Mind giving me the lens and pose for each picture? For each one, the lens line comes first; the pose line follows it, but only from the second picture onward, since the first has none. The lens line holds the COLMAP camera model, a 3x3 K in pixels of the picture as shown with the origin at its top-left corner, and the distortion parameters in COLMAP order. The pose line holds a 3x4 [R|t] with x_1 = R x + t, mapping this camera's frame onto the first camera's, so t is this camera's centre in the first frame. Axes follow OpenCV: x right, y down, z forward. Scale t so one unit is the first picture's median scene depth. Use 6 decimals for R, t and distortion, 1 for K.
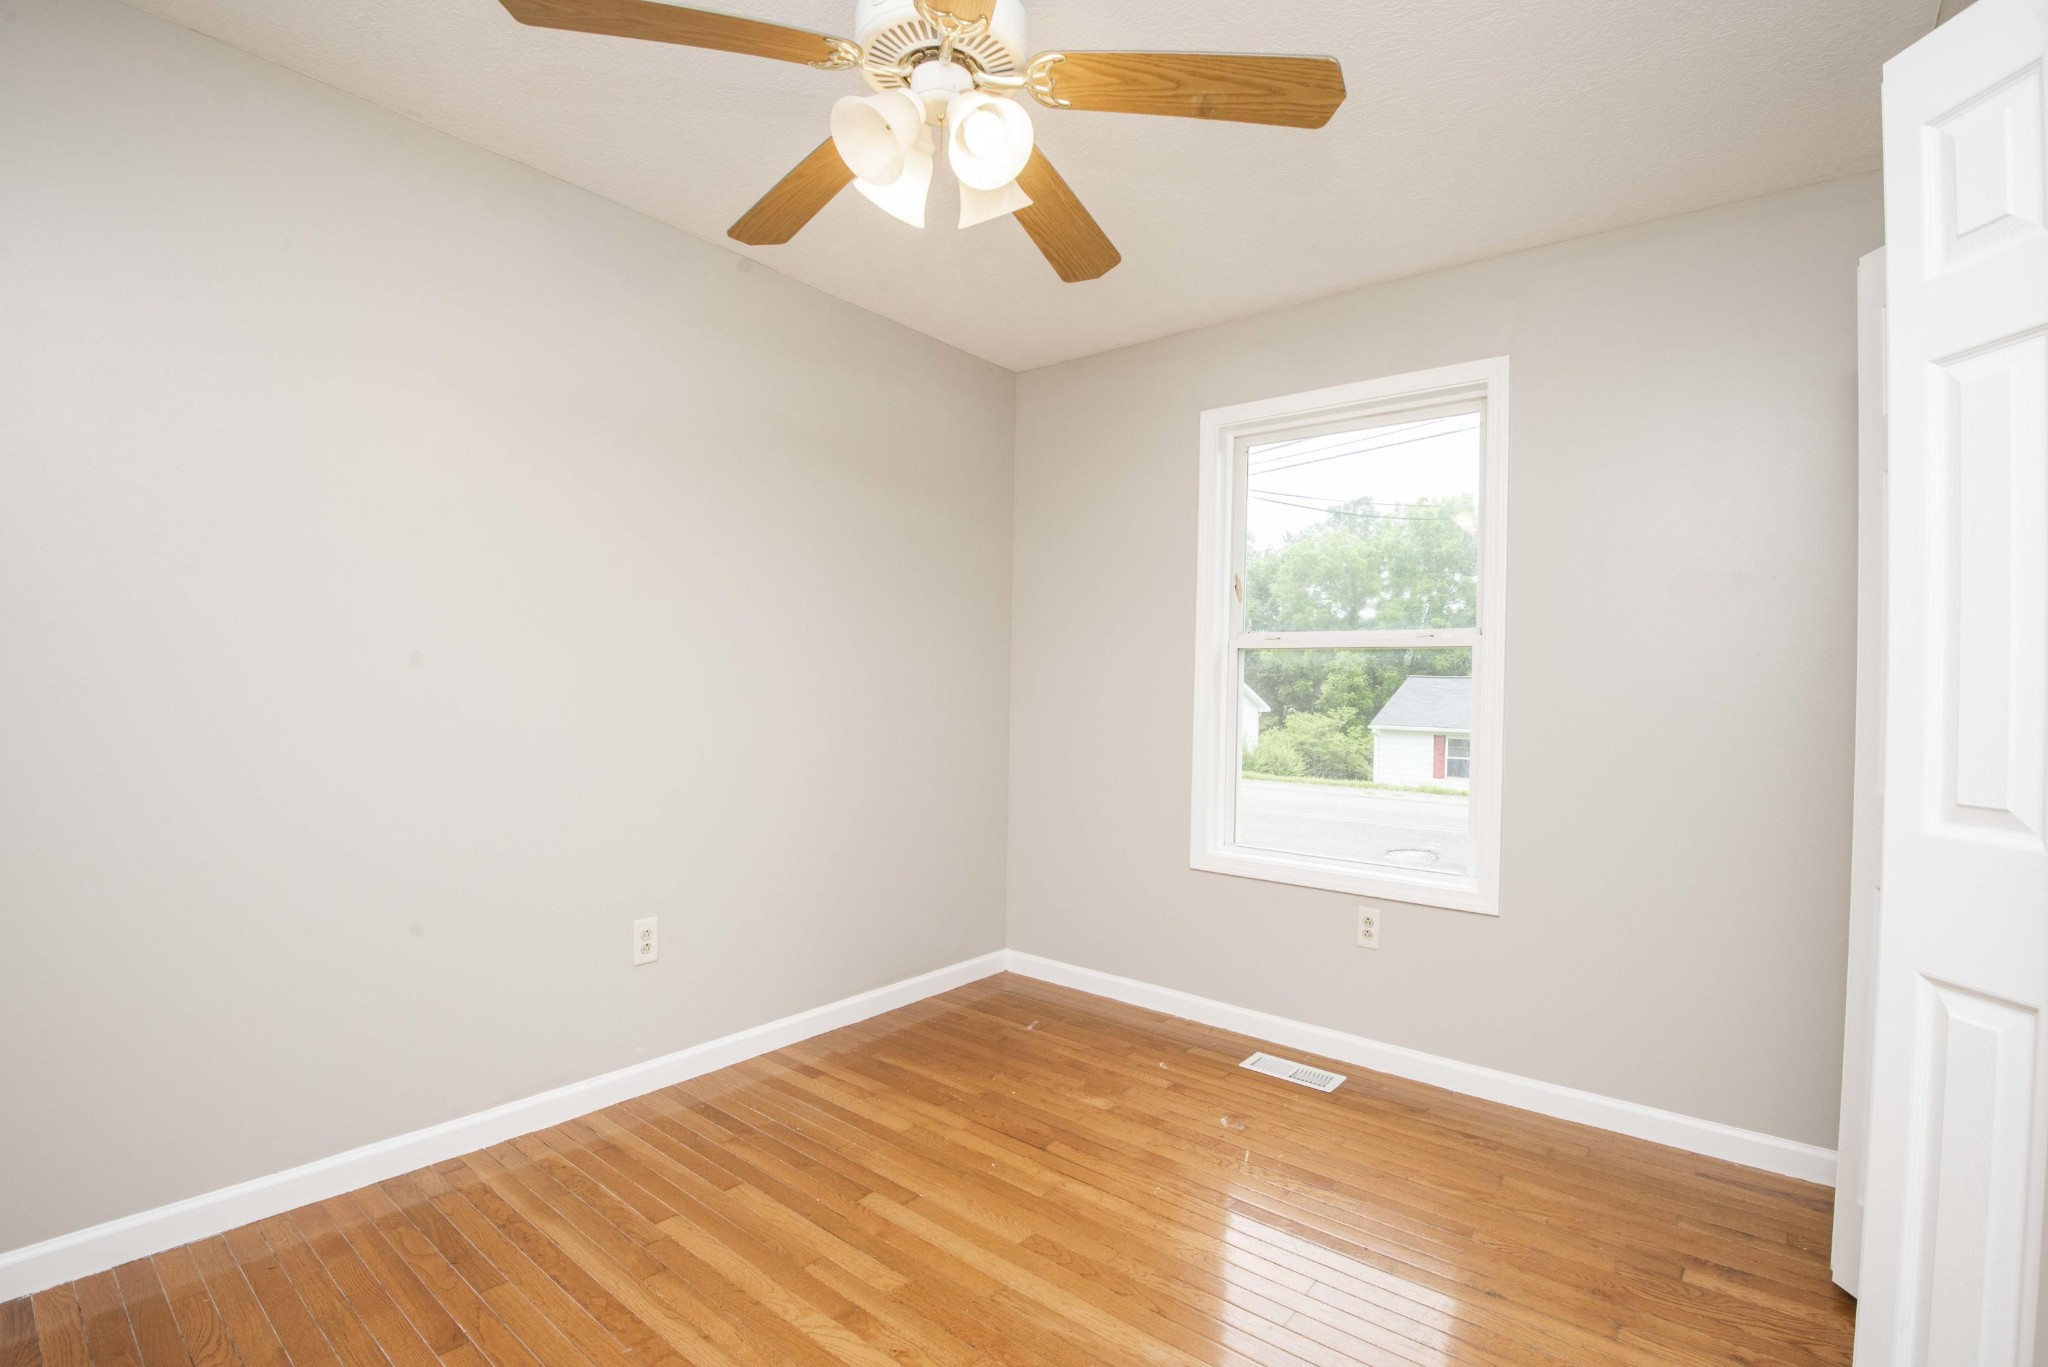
lens RADIAL K [[937.2, 0, 1037.9], [0, 937.2, 683.6], [0, 0, 1]] dist [-0.009962, -0.016605]
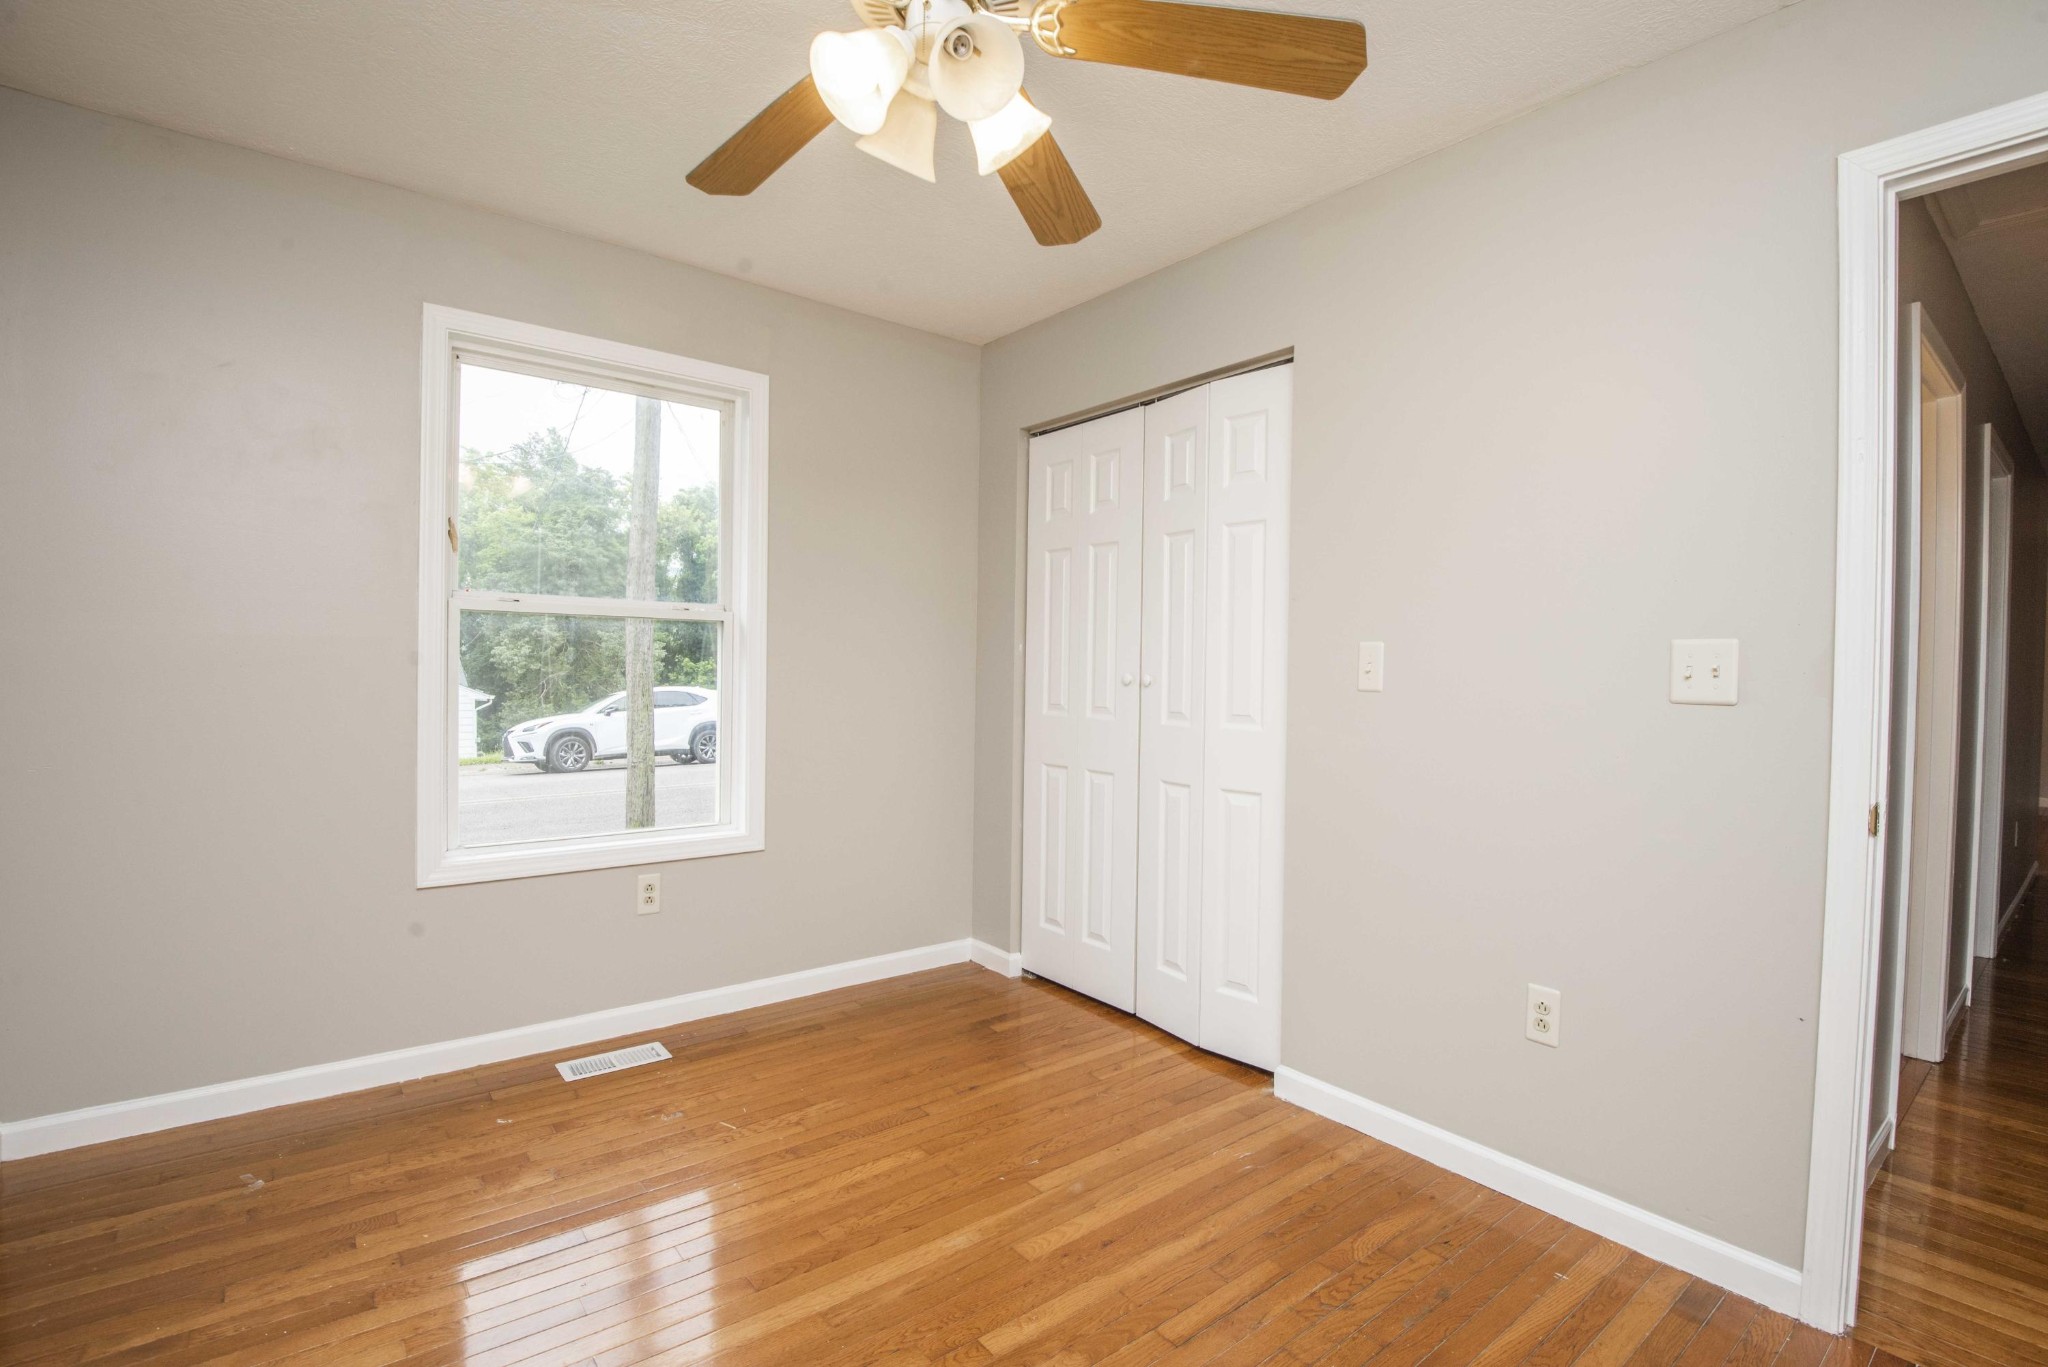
lens RADIAL K [[937.2, 0, 1037.9], [0, 937.2, 683.6], [0, 0, 1]] dist [-0.009962, -0.016605]
pose [[0.208069, -0.030657, 0.977634, -0.549339], [-0.018125, 0.999216, 0.035191, -0.011633], [-0.977946, -0.025042, 0.207350, 0.382202]]
